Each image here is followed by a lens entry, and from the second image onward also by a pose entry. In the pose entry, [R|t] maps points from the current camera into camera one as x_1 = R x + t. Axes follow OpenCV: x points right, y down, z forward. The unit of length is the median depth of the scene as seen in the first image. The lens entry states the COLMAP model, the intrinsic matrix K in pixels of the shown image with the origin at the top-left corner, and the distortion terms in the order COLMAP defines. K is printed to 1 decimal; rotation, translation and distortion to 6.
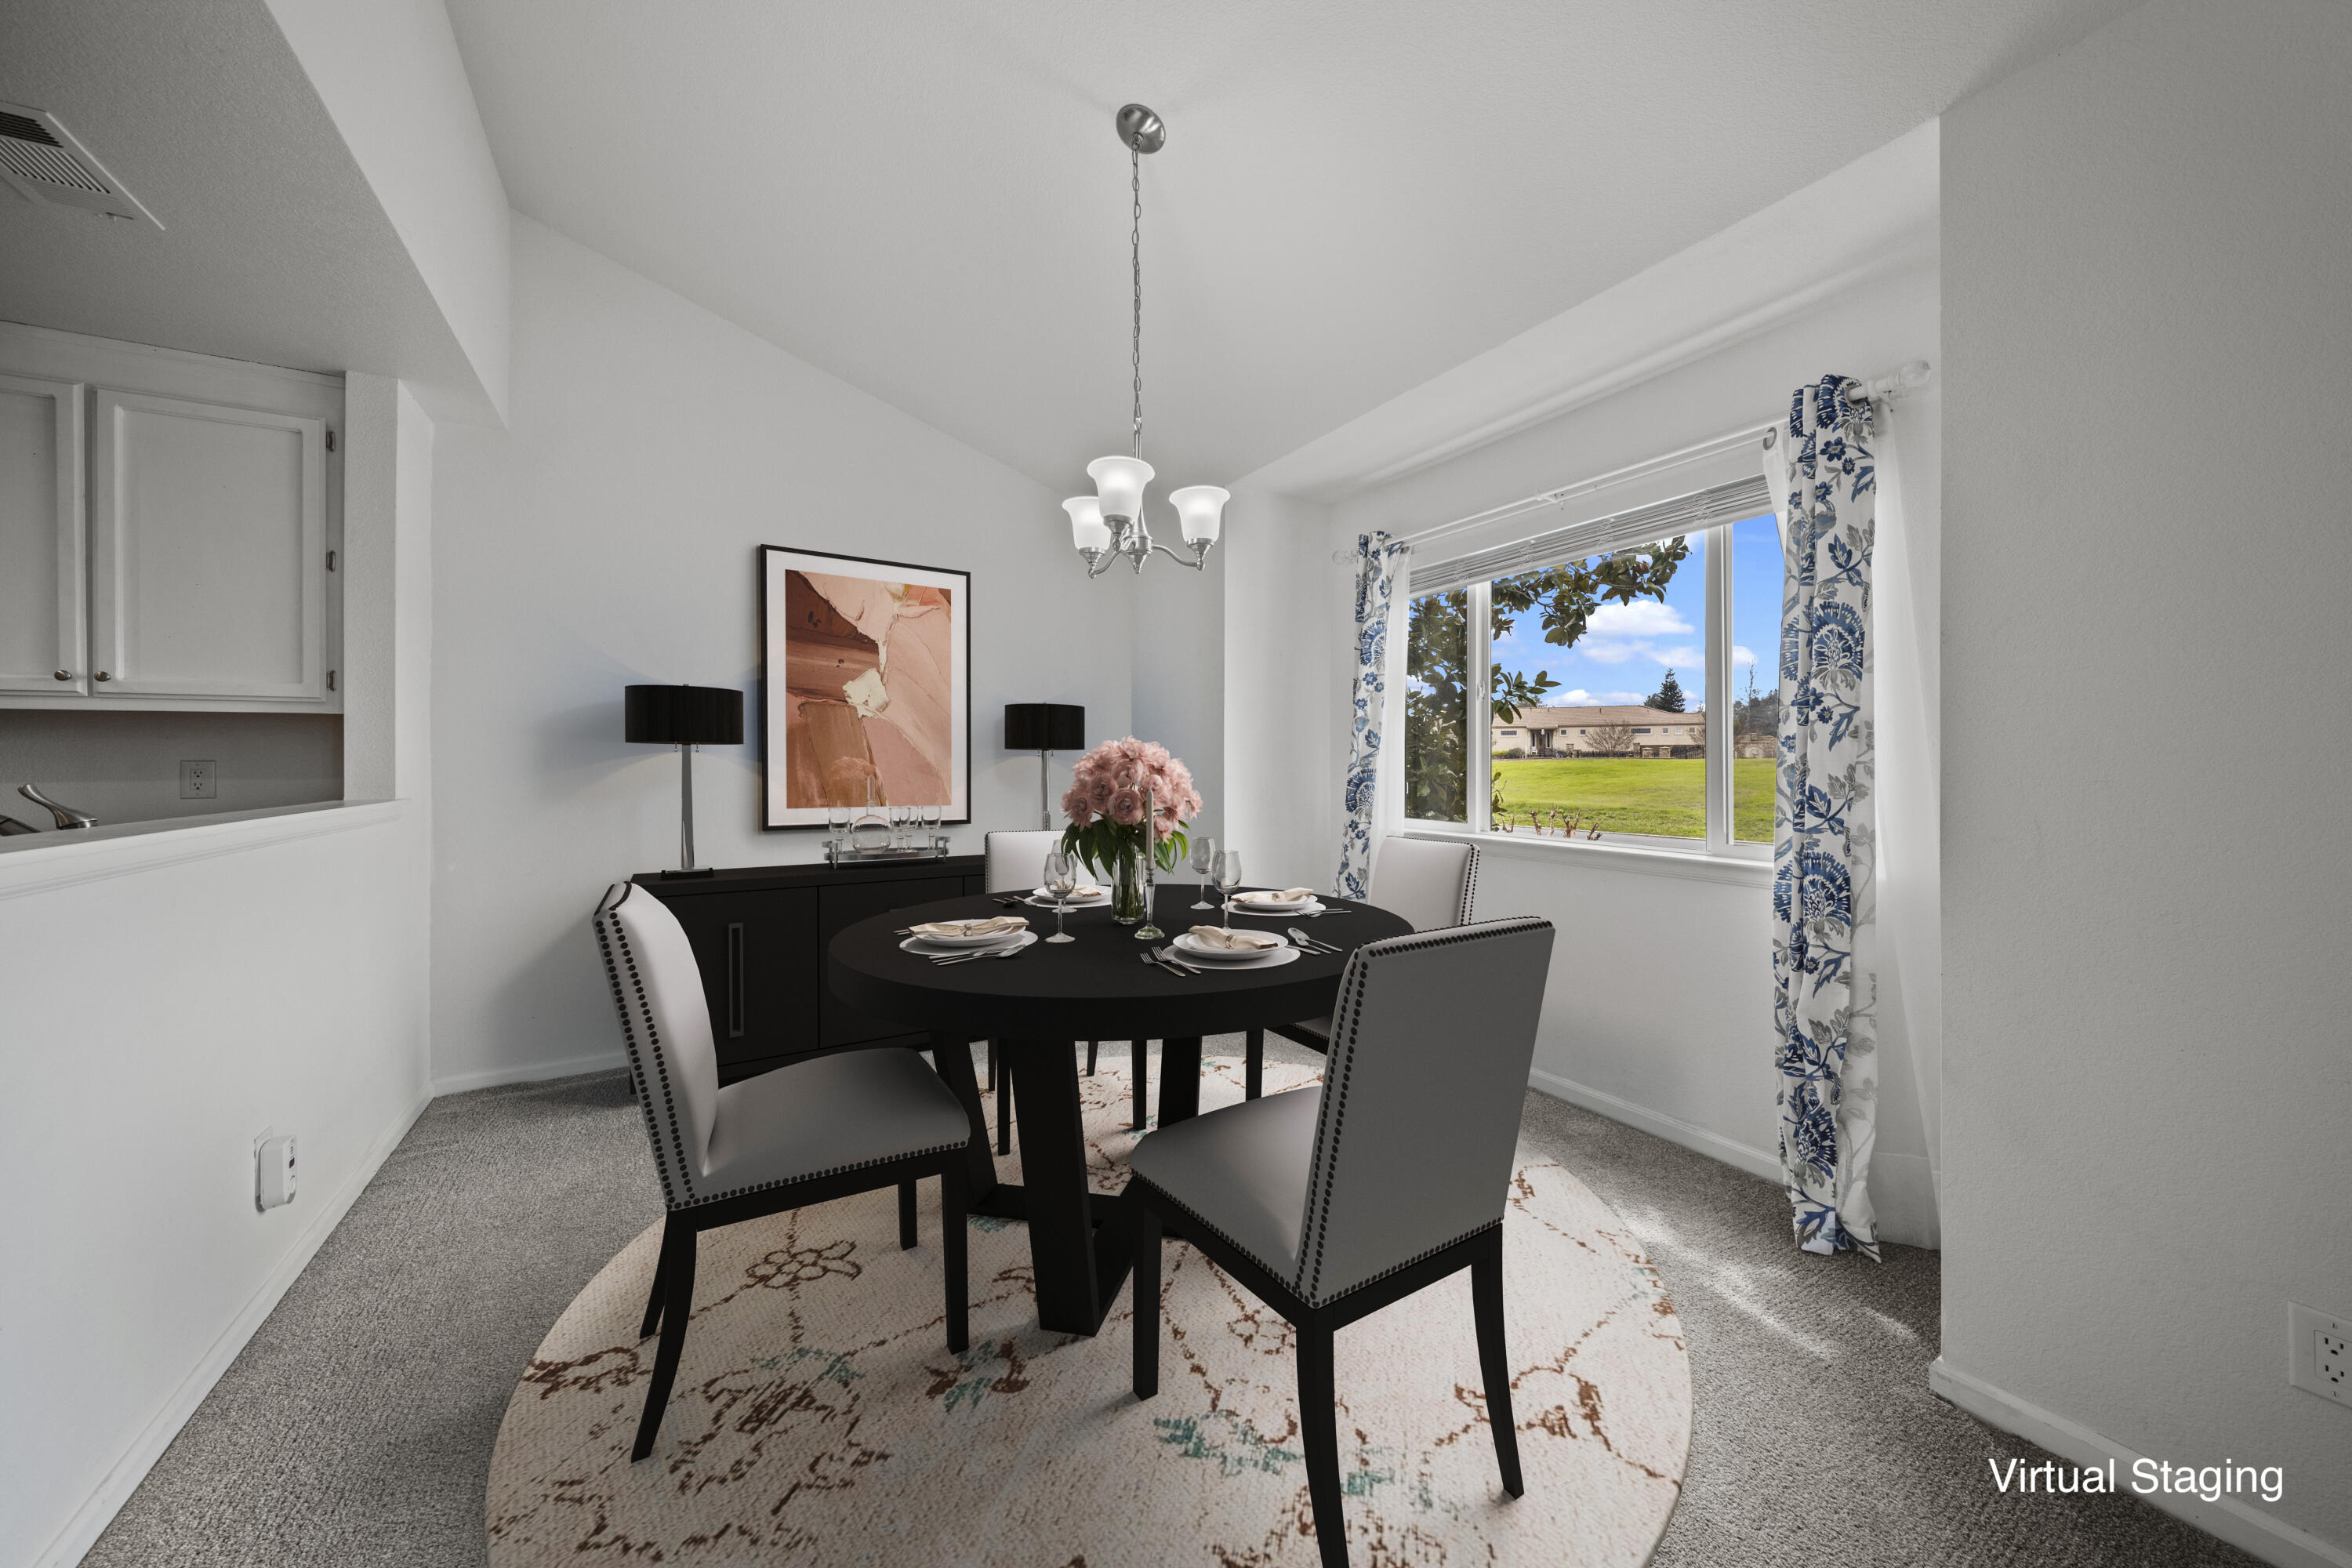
lens RADIAL K [[825.4, 0, 1179.8], [0, 825.4, 767.8], [0, 0, 1]] dist [0.000002, 0.000004]
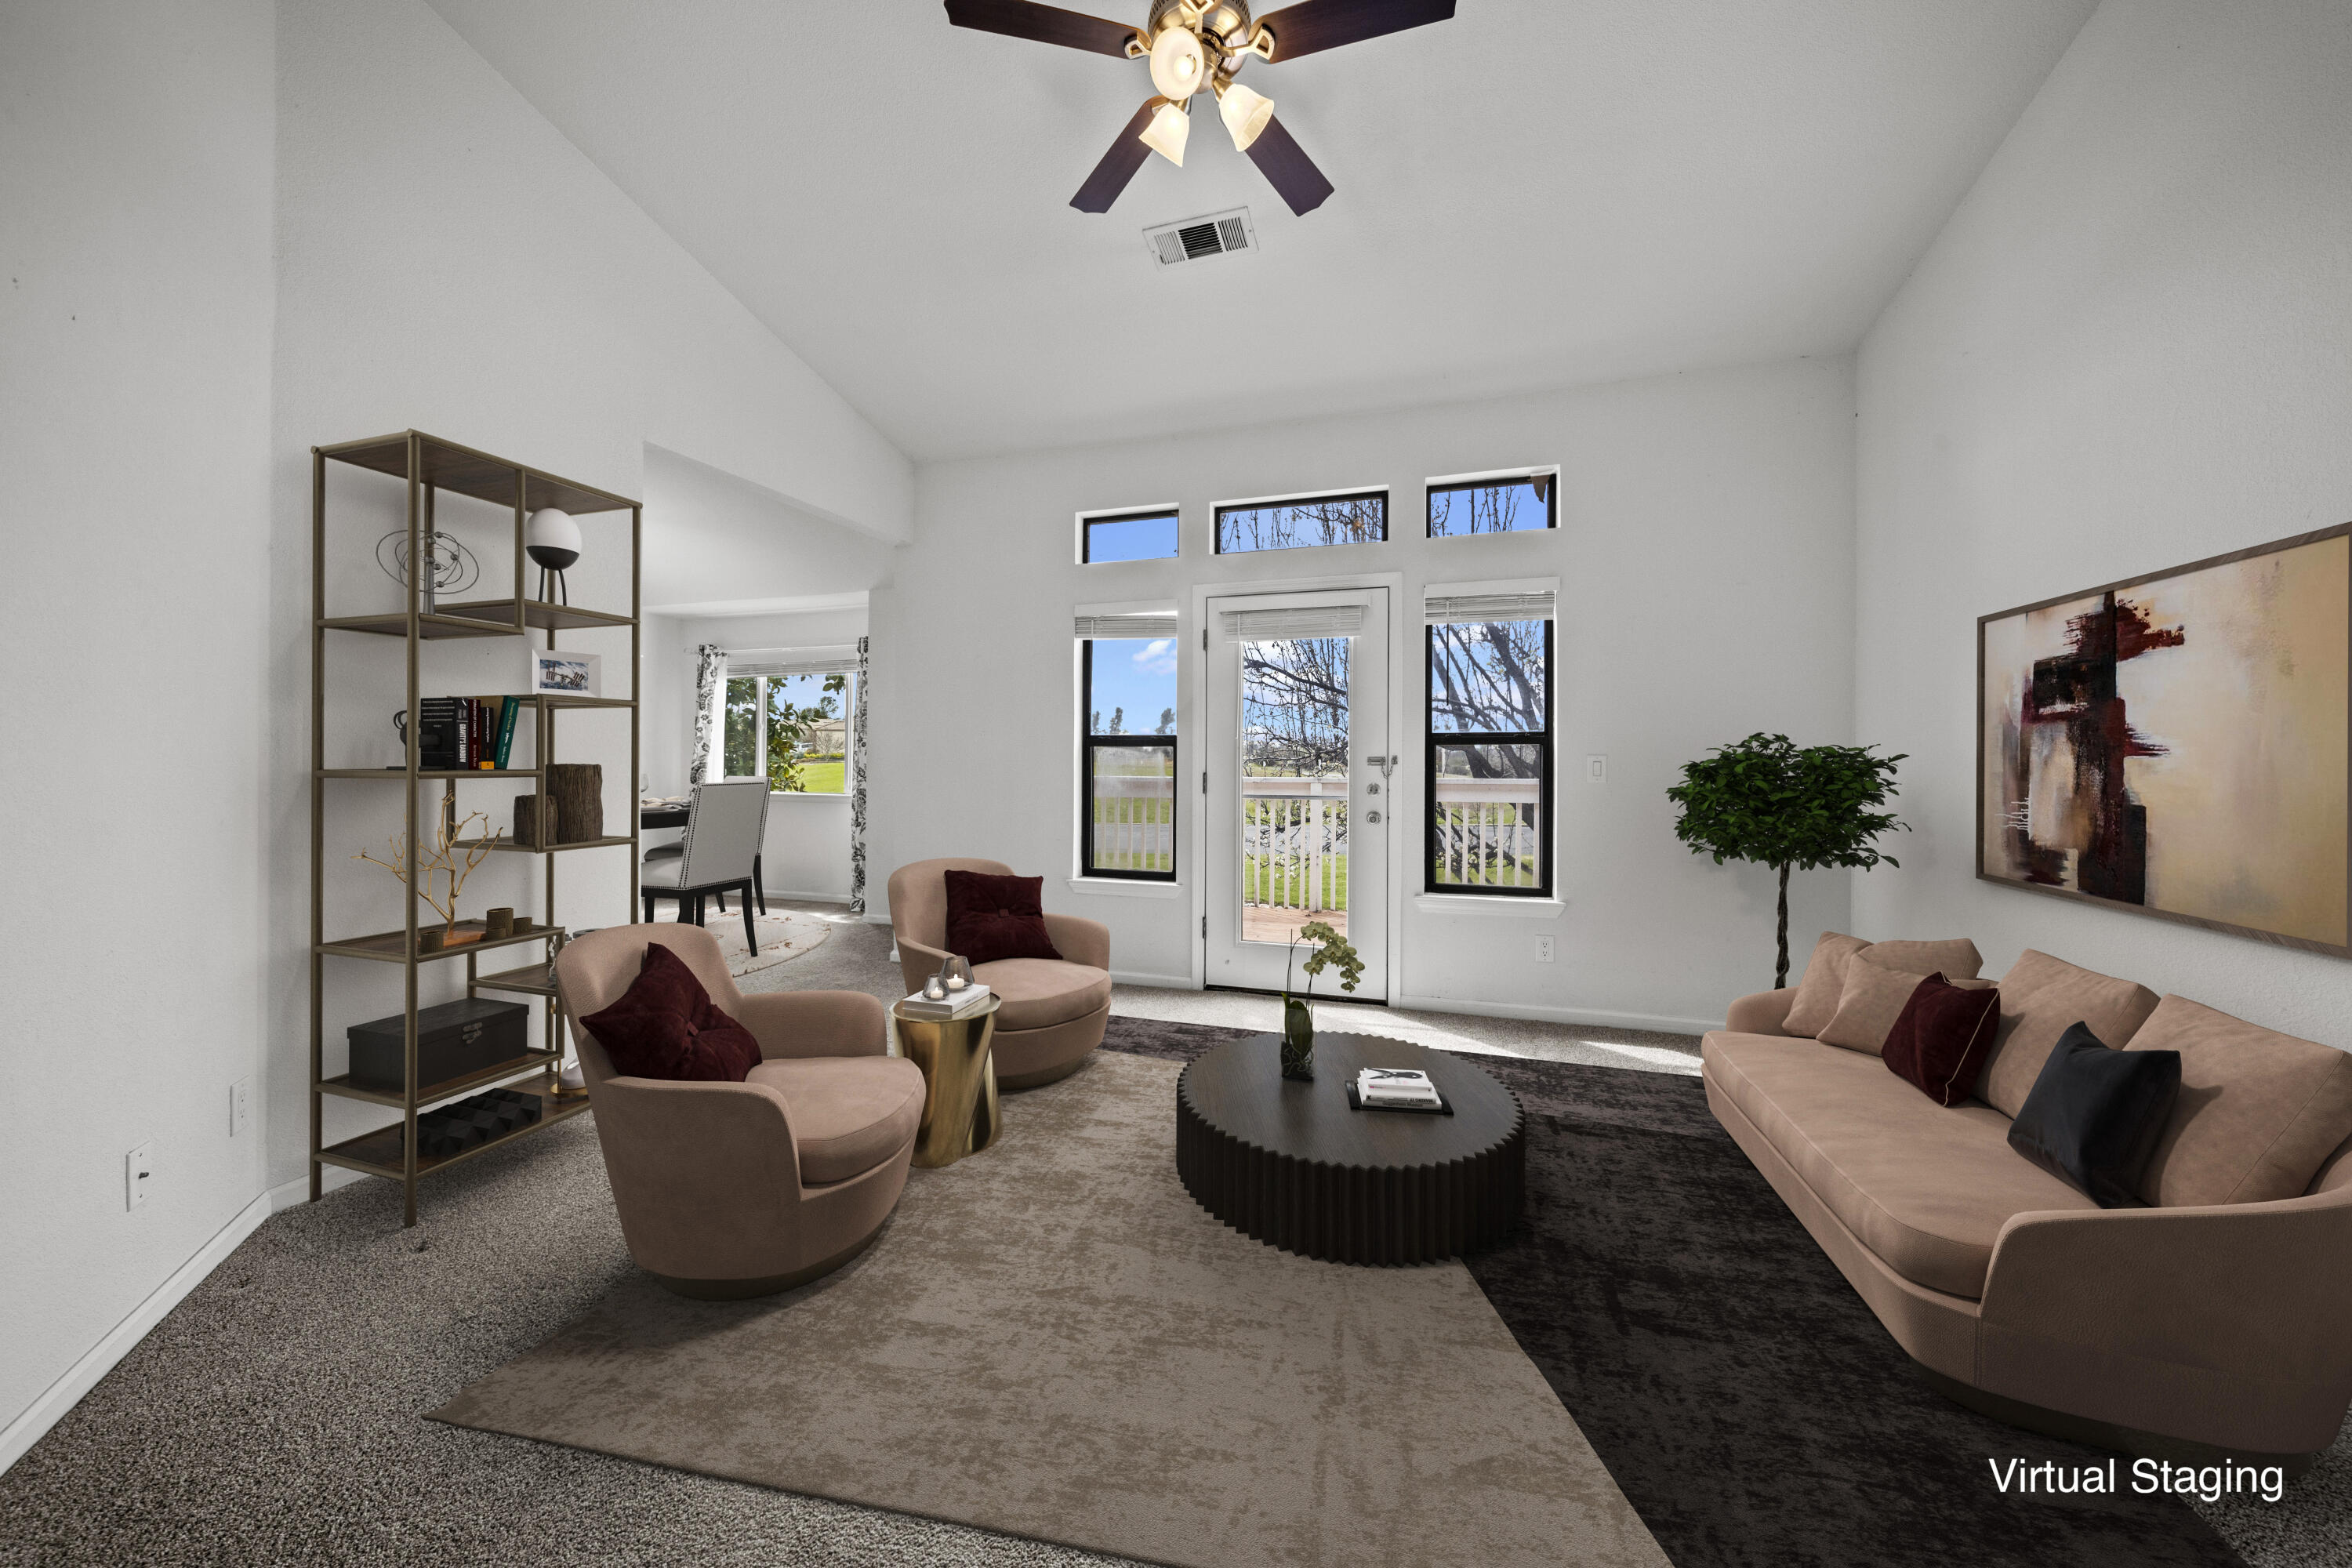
lens RADIAL K [[825.4, 0, 1174.9], [0, 825.4, 773.5], [0, 0, 1]] dist [0.000002, 0.000004]
pose [[0.740360, 0.008885, 0.672151, -0.275057], [-0.007454, 0.999960, -0.005008, 0.030828], [-0.672169, -0.001302, 0.740397, -1.276340]]
